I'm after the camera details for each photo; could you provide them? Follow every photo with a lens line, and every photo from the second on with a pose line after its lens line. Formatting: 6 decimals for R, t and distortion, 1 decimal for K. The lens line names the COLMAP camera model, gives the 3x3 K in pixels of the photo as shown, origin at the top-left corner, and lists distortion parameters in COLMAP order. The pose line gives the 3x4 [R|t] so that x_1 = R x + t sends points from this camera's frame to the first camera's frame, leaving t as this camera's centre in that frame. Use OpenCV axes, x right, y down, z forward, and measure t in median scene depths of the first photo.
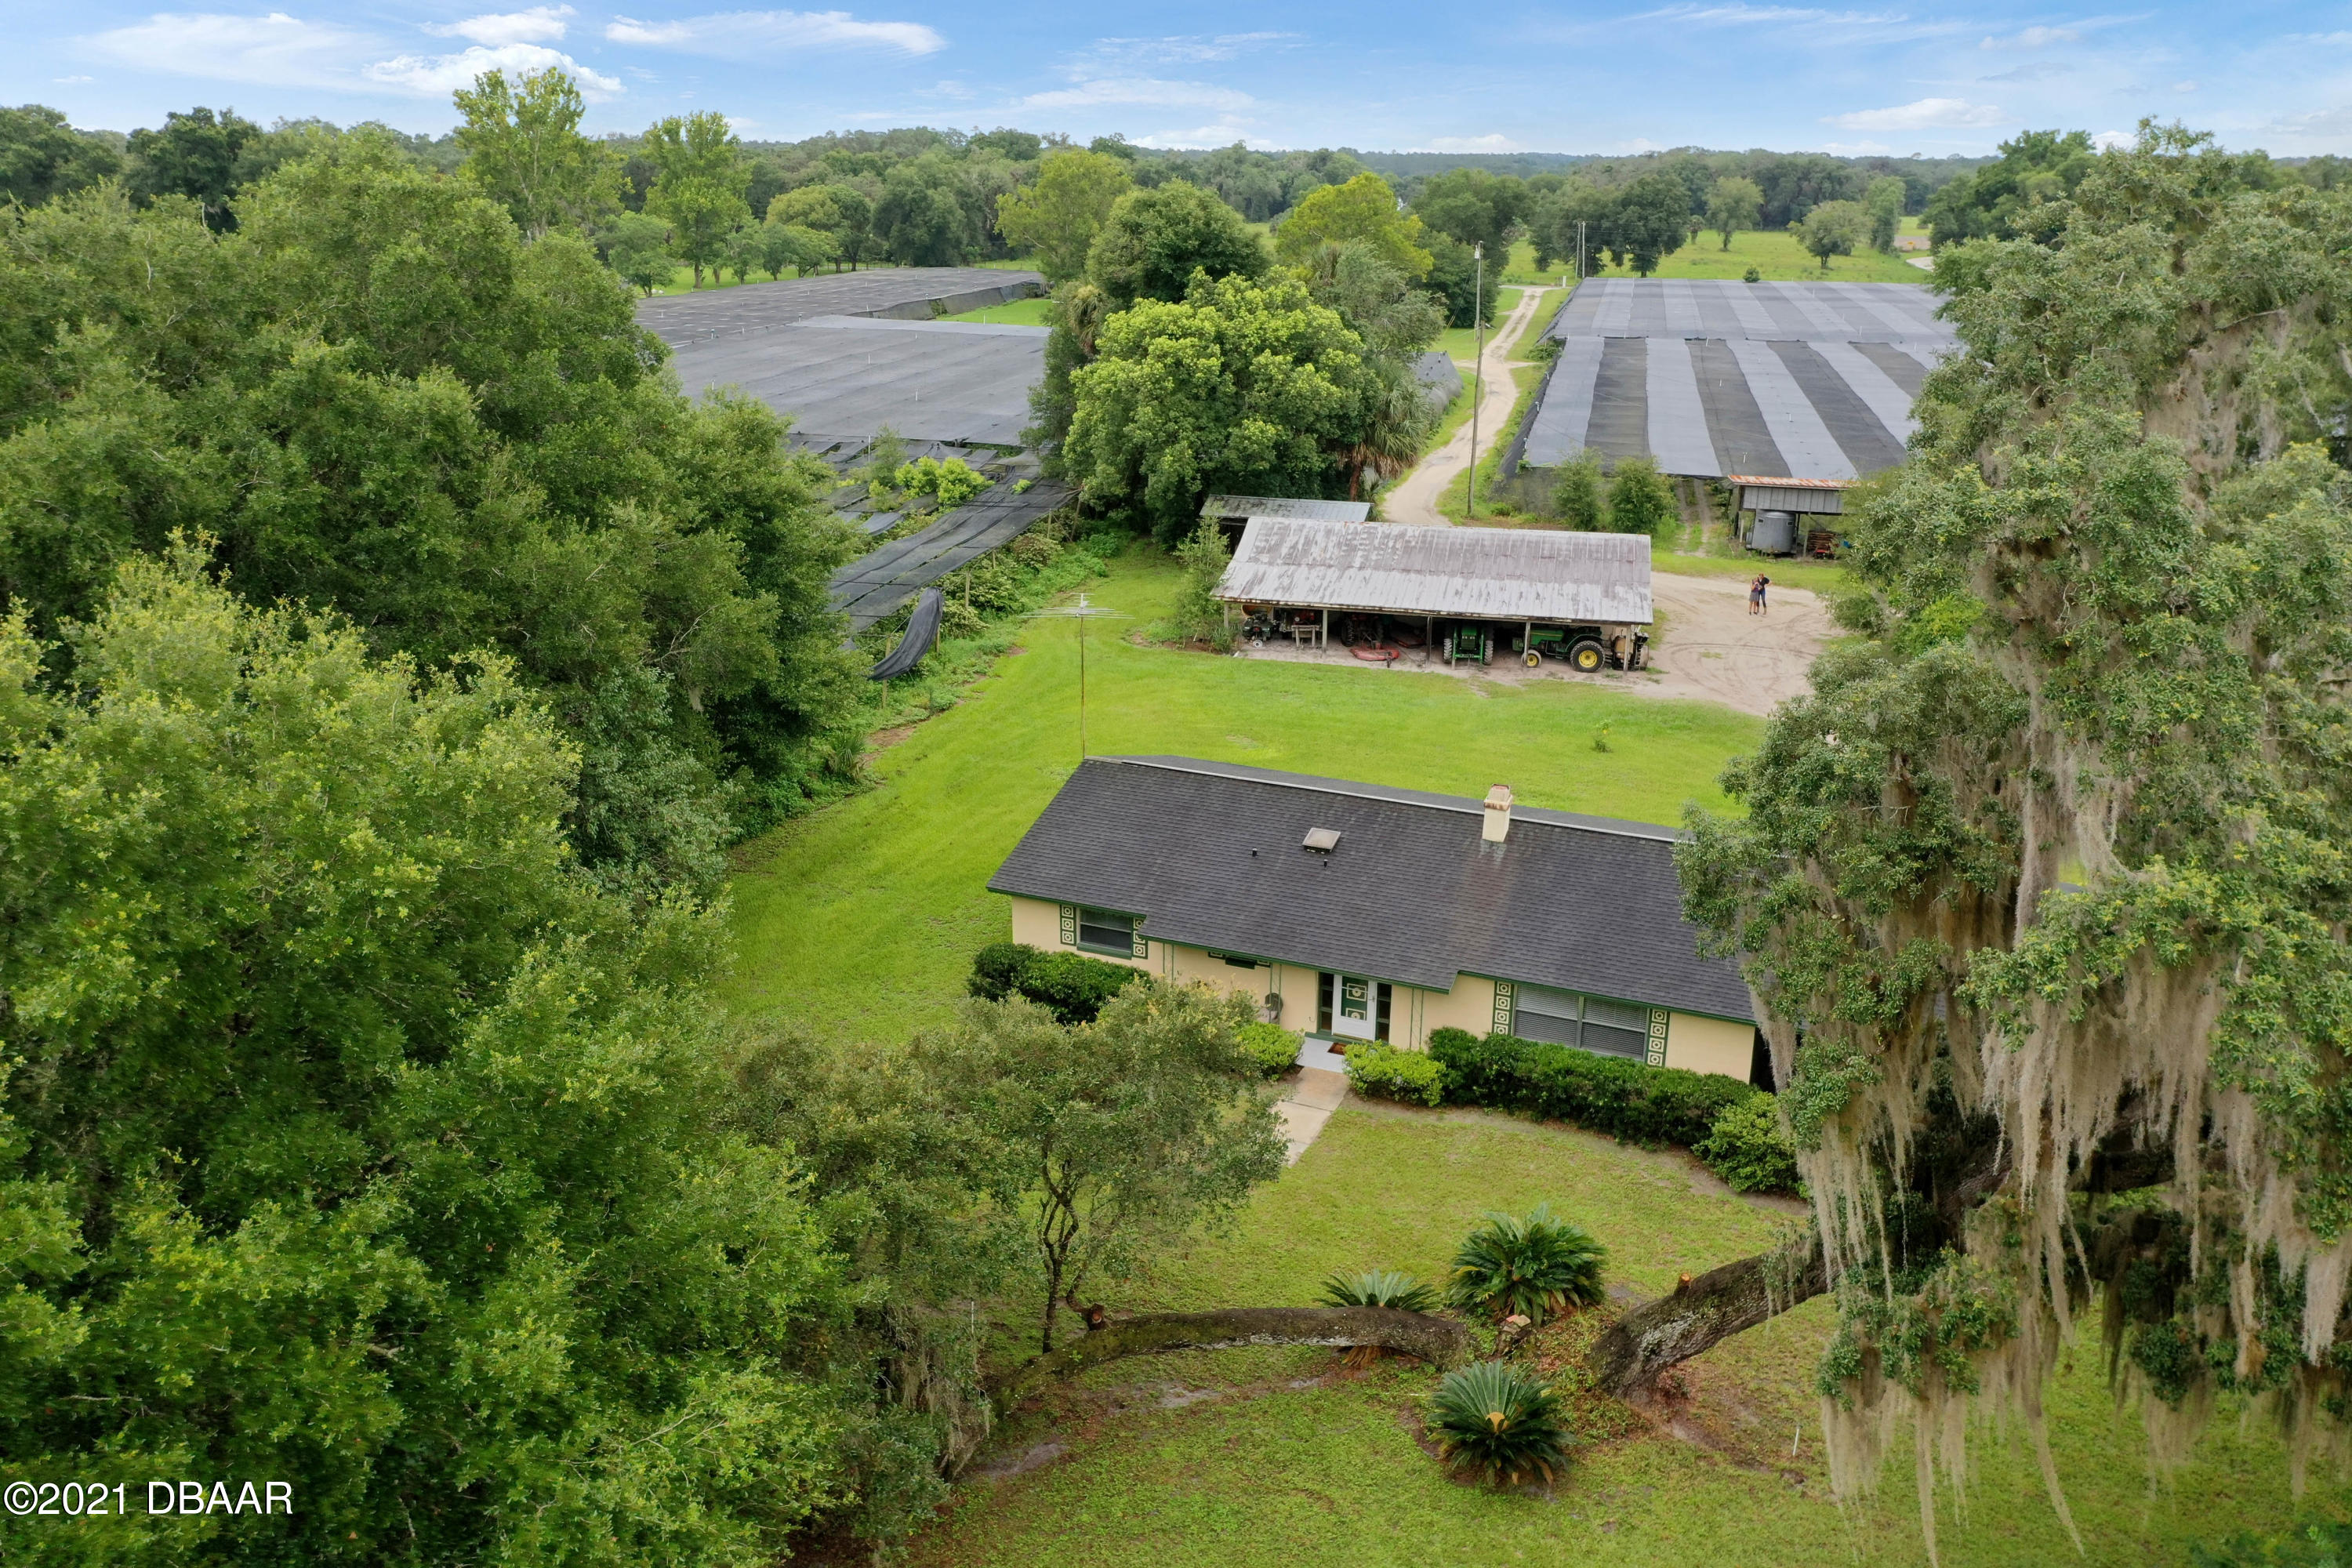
lens RADIAL K [[1861.2, 0, 1174.3], [0, 1861.2, 777.0], [0, 0, 1]] dist [0.004948, 0.004043]
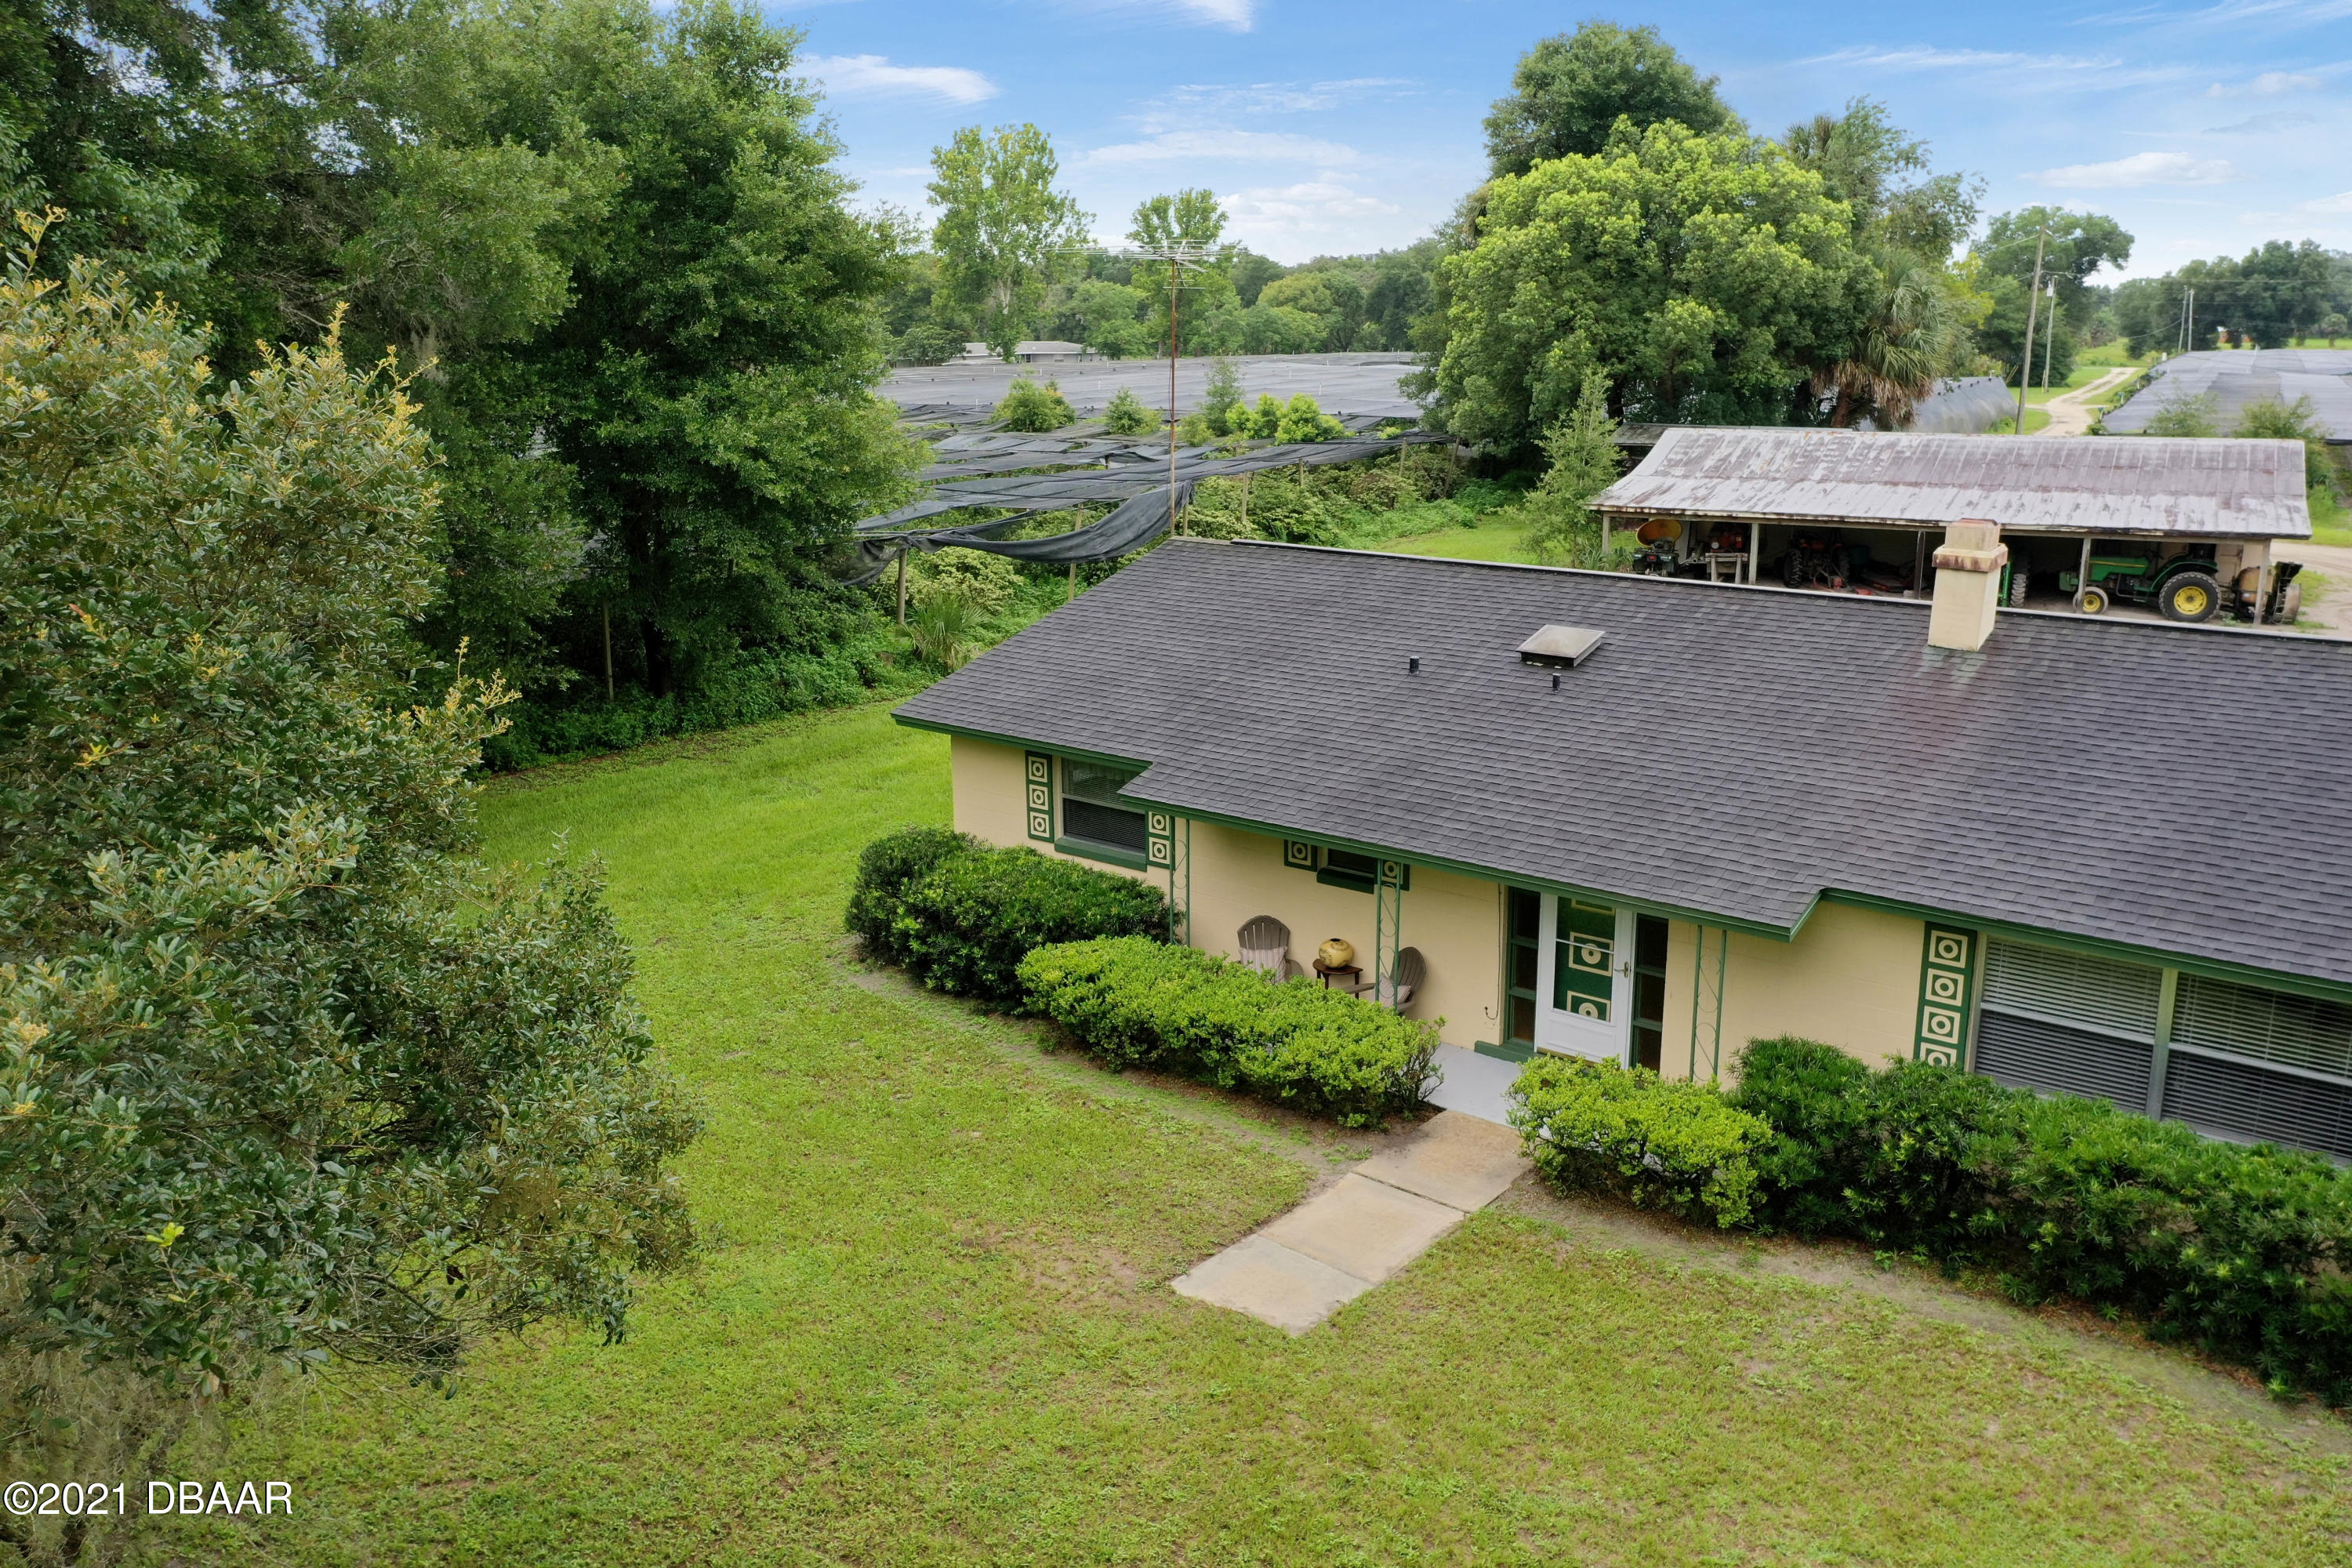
lens RADIAL K [[1861.2, 0, 1174.3], [0, 1861.2, 777.0], [0, 0, 1]] dist [0.004948, 0.004043]
pose [[0.960802, 0.051275, -0.272453, 0.060063], [-0.072897, 0.994892, -0.069832, 0.055695], [0.267480, 0.086956, 0.959632, 0.276657]]
